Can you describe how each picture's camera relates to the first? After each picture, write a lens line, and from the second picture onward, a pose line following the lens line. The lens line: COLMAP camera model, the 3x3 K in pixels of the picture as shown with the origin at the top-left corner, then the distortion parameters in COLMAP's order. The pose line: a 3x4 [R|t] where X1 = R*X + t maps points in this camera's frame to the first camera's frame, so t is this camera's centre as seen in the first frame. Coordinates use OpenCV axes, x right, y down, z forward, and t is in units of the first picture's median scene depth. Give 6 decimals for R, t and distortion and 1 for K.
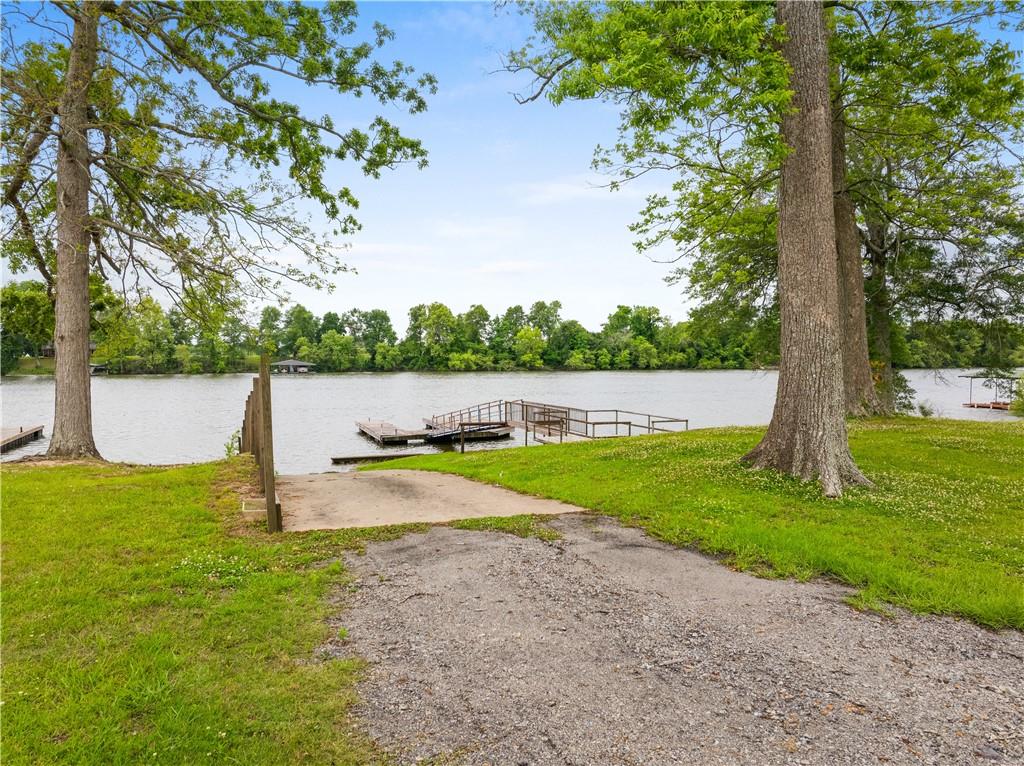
lens RADIAL K [[723.1, 0, 512.0], [0, 723.1, 383.0], [0, 0, 1]] dist [-0.009993, -0.055761]
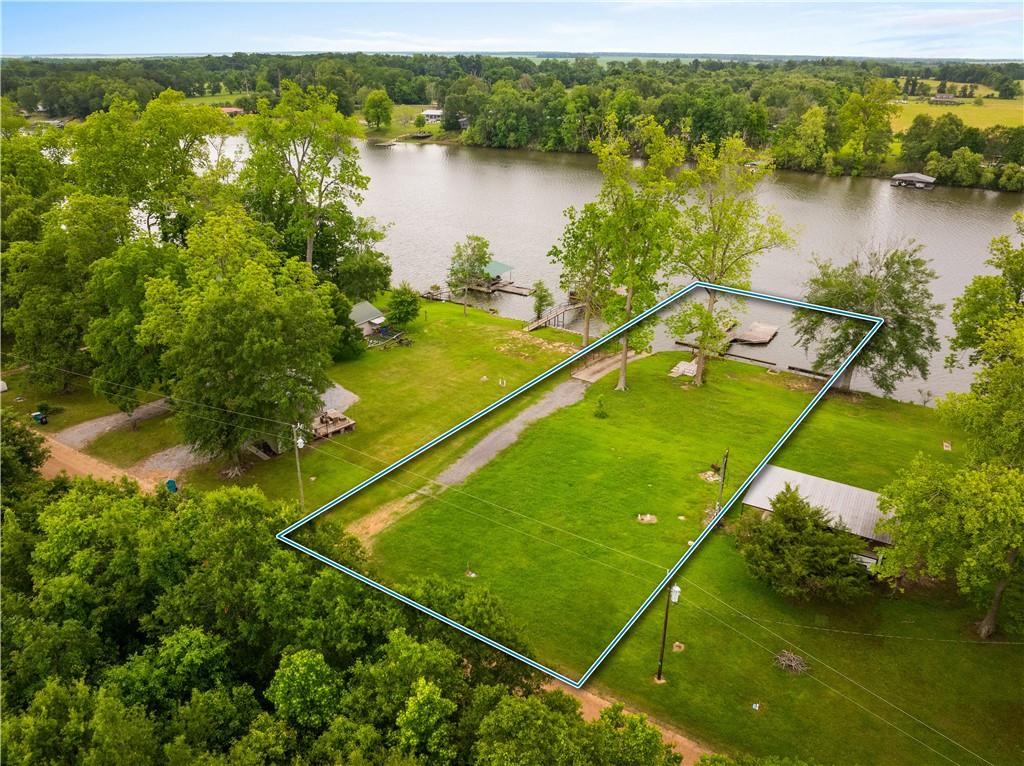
lens RADIAL K [[725.8, 0, 515.6], [0, 725.8, 399.0], [0, 0, 1]] dist [-0.073773, 0.039825]
pose [[0.583670, 0.356342, -0.729623, 0.254718], [-0.035615, 0.908931, 0.415424, -0.138577], [0.811210, -0.216485, 0.543206, -0.200540]]
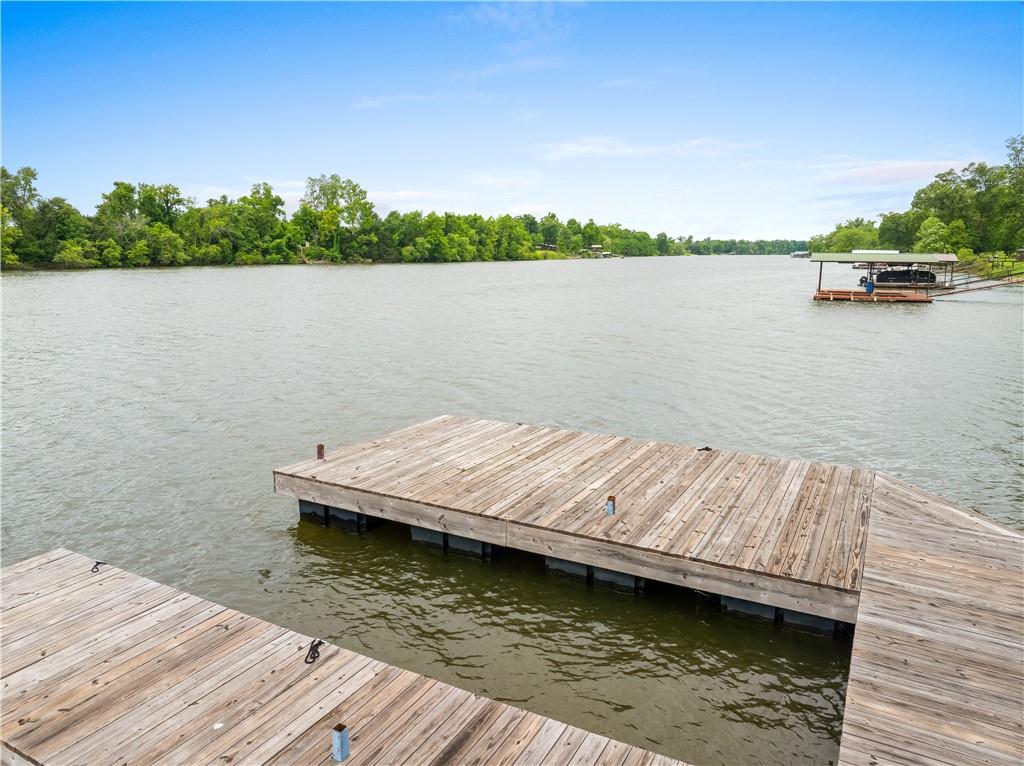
lens RADIAL K [[723.0, 0, 512.0], [0, 723.0, 383.0], [0, 0, 1]] dist [-0.048221, 0.009602]
pose [[0.761295, -0.111261, 0.638789, -0.042272], [0.022022, 0.989036, 0.146021, 0.001588], [-0.648032, -0.097098, 0.755398, 0.180225]]
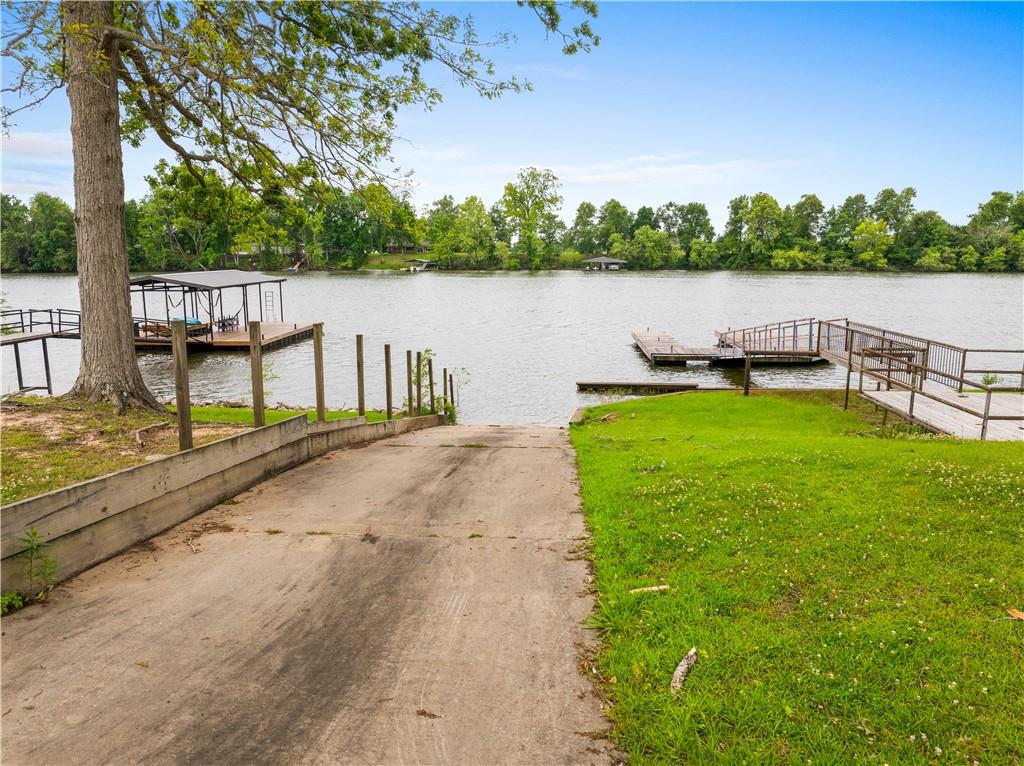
lens RADIAL K [[724.9, 0, 512.0], [0, 724.9, 383.0], [0, 0, 1]] dist [-0.038223, 0.002911]
pose [[0.907914, 0.073632, -0.412639, 0.000731], [-0.015361, 0.989633, 0.142793, -0.000707], [0.418875, -0.123305, 0.899633, 0.036336]]
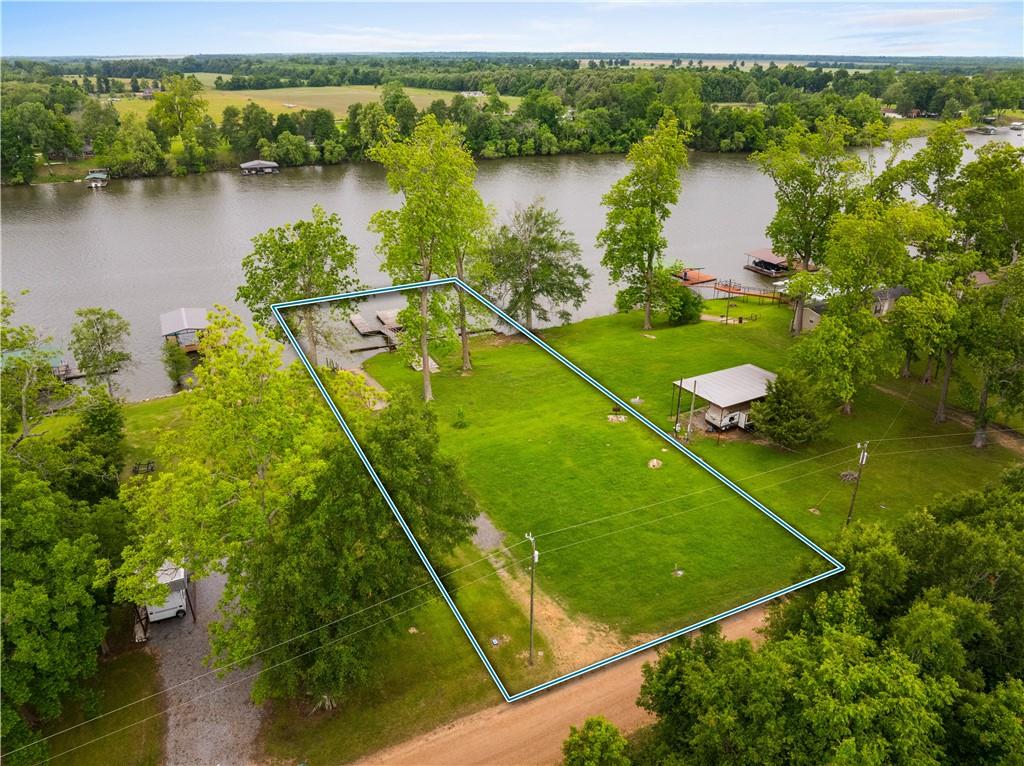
lens RADIAL K [[723.0, 0, 512.0], [0, 723.0, 383.0], [0, 0, 1]] dist [-0.048221, 0.009602]
pose [[0.997513, -0.027294, 0.064985, 0.037507], [0.000370, 0.923996, 0.382403, -0.135247], [-0.070484, -0.381428, 0.921708, -0.281295]]
